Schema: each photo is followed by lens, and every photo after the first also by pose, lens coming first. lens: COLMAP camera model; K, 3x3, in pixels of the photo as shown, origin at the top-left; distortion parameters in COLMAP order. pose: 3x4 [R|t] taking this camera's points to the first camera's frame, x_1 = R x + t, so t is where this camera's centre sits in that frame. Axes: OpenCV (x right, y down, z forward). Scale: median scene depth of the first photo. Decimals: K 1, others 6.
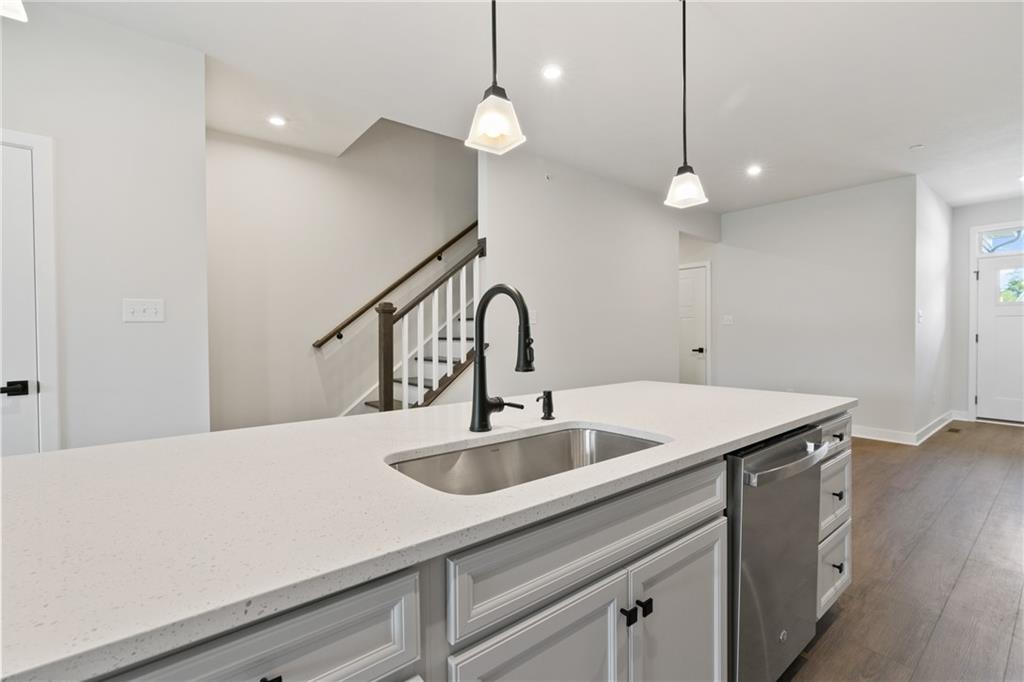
lens RADIAL K [[461.0, 0, 507.6], [0, 461.0, 339.7], [0, 0, 1]] dist [-0.008194, 0.001815]
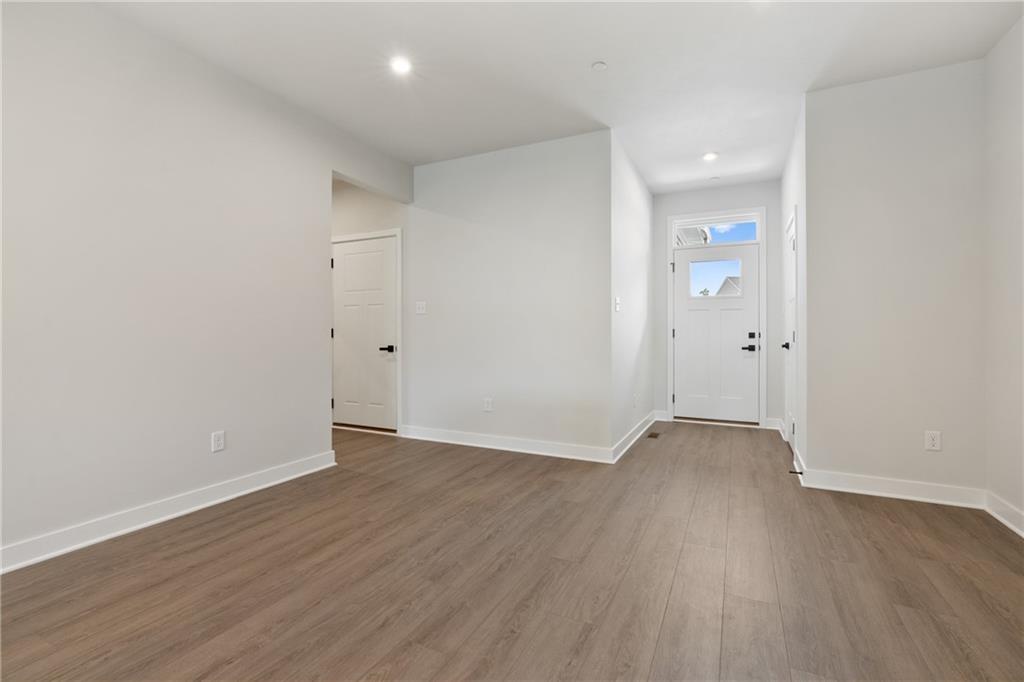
lens RADIAL K [[461.0, 0, 519.3], [0, 461.0, 334.7], [0, 0, 1]] dist [-0.008194, 0.001815]
pose [[0.900042, 0.005704, 0.435766, 0.338226], [0.000984, 0.999885, -0.015121, 0.014171], [-0.435802, 0.014039, 0.899933, 0.295211]]
